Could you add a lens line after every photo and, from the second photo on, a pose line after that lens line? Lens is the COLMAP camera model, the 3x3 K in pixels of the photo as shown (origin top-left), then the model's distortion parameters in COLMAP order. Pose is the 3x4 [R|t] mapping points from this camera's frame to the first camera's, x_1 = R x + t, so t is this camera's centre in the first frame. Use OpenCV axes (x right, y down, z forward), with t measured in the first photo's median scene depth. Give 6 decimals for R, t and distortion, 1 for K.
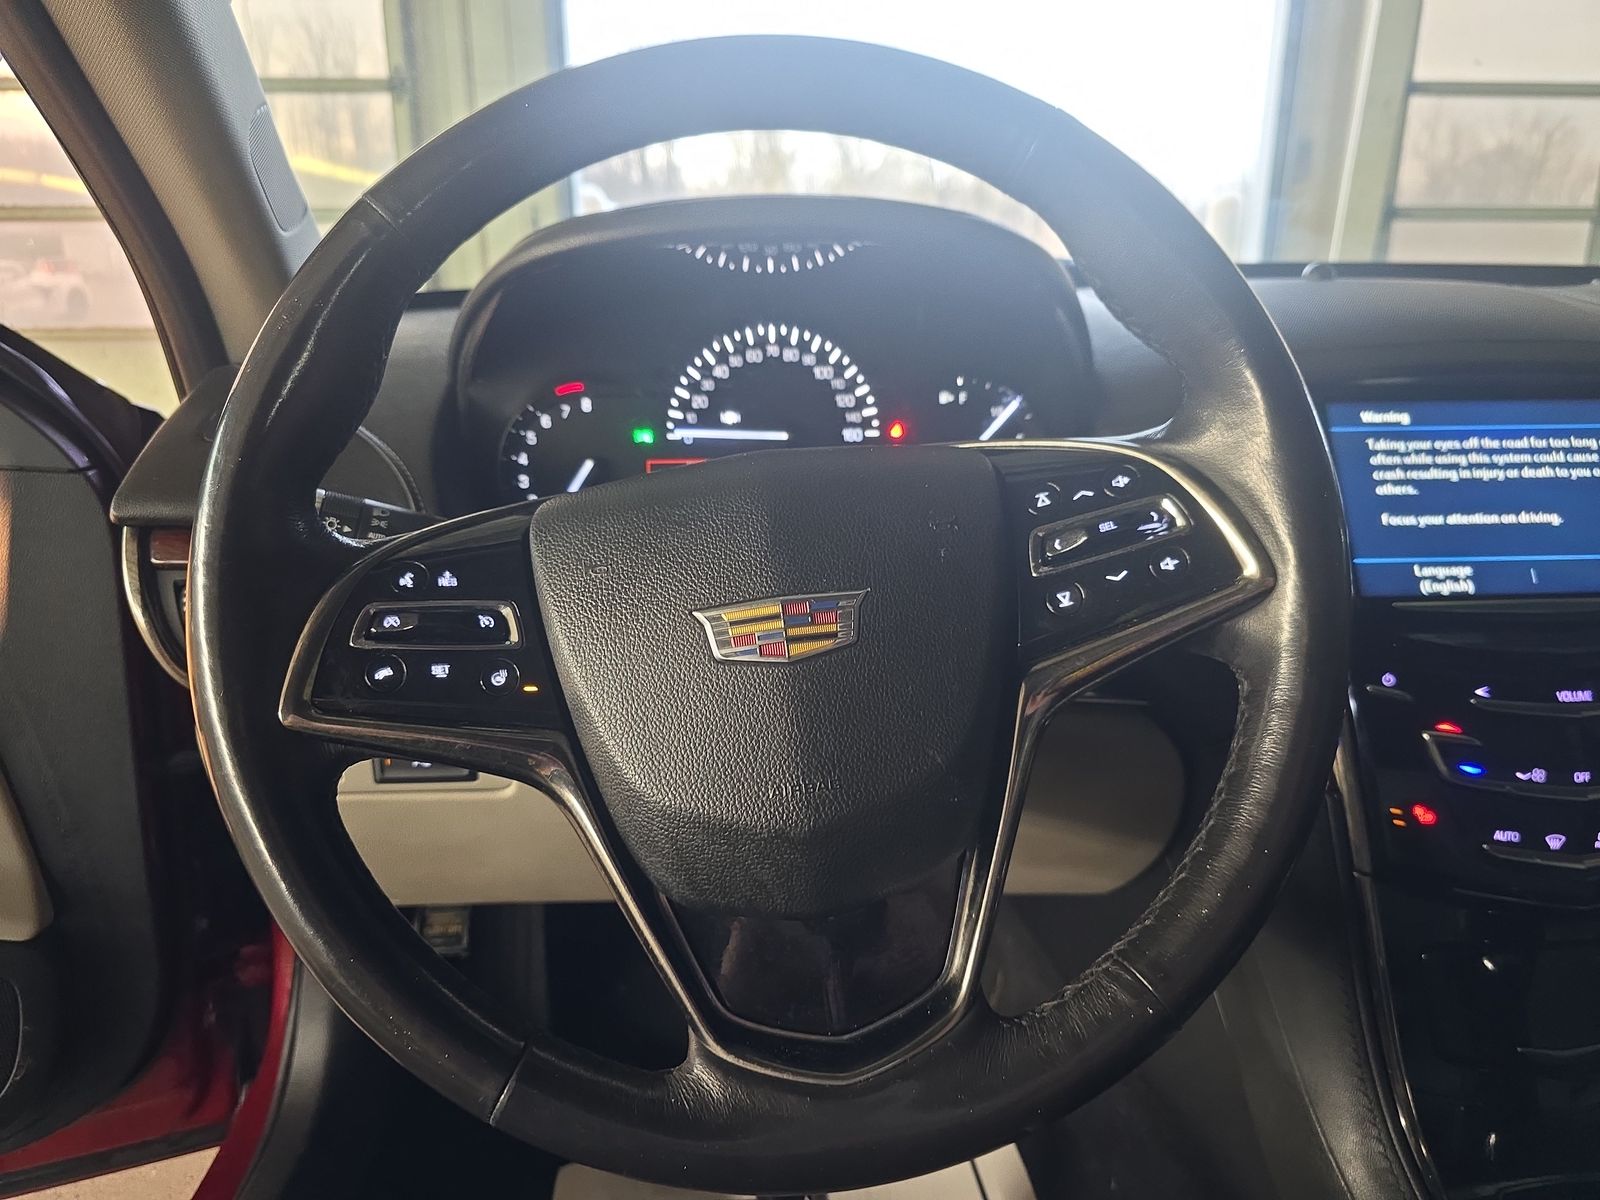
lens RADIAL K [[1120.0, 0, 800.0], [0, 1120.0, 600.0], [0, 0, 1]] dist [0.006563, 0.002253]
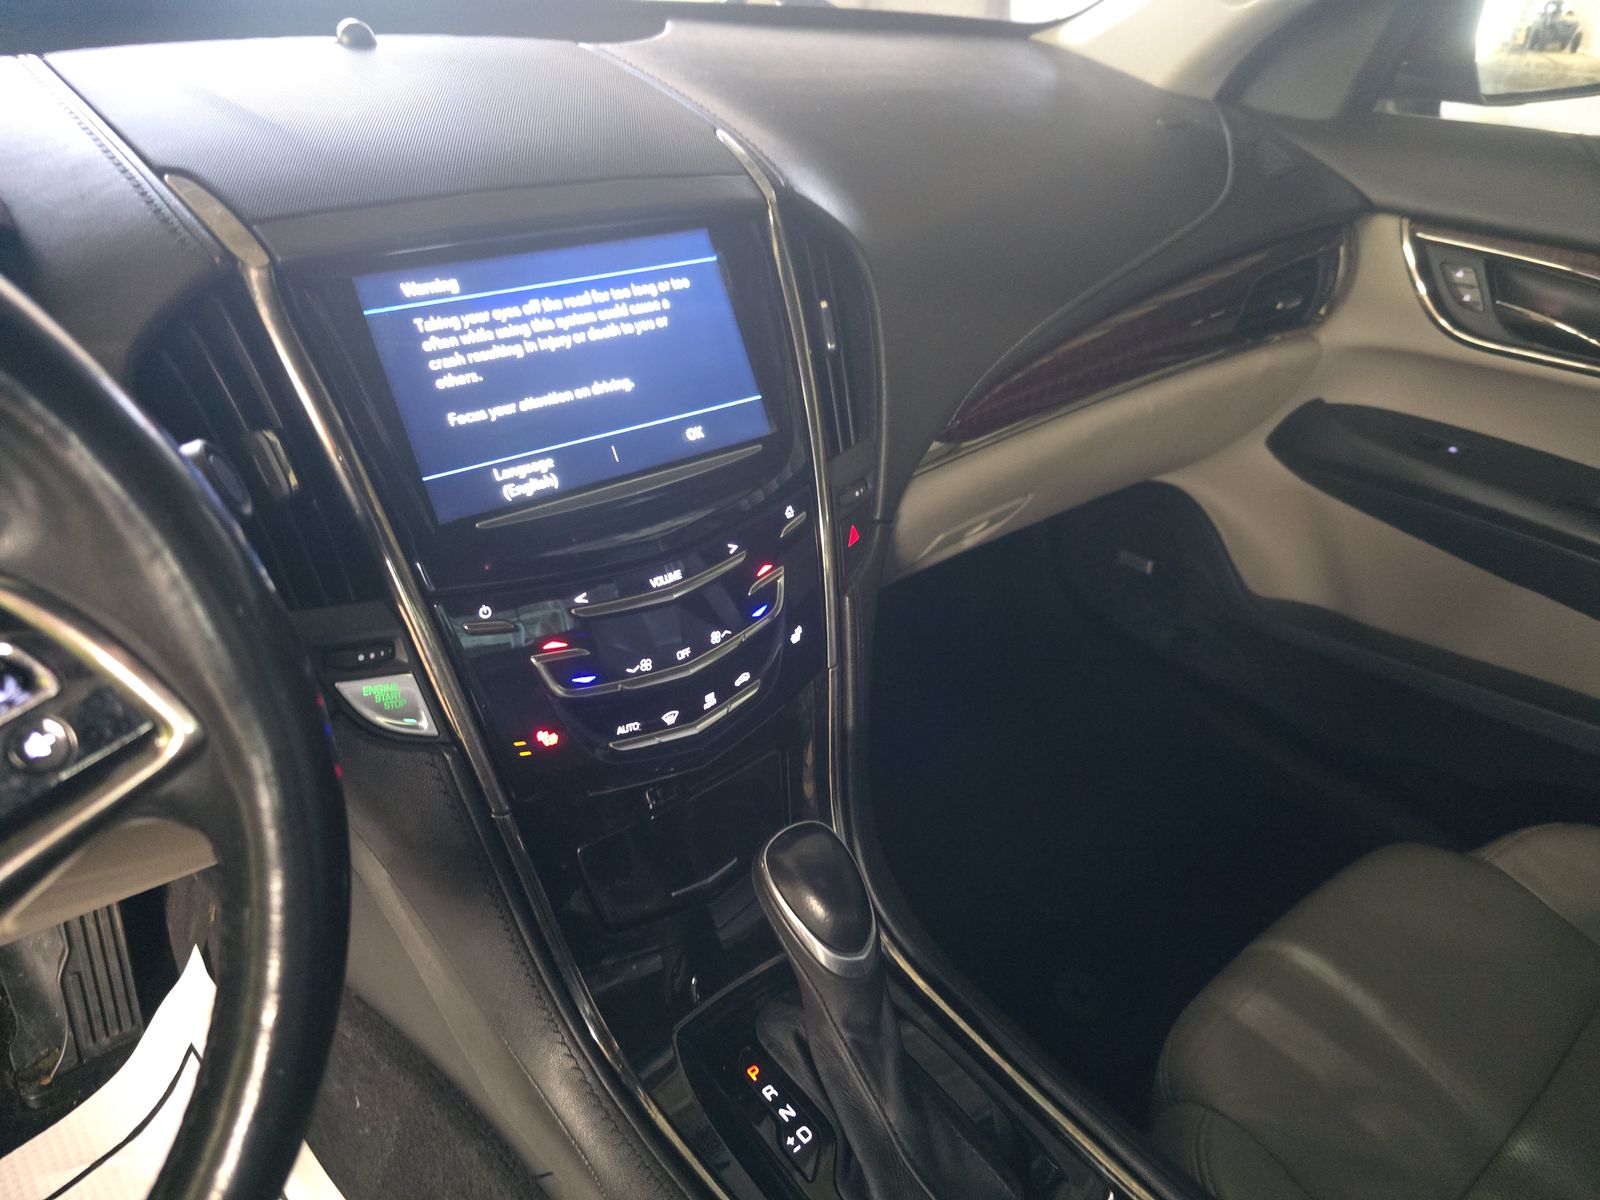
lens RADIAL K [[1120.0, 0, 800.0], [0, 1120.0, 600.0], [0, 0, 1]] dist [0.006563, 0.002253]
pose [[0.801982, -0.280628, 0.527326, 0.243457], [0.109311, 0.936817, 0.332303, -0.194583], [-0.587262, -0.208859, 0.781986, 0.150002]]
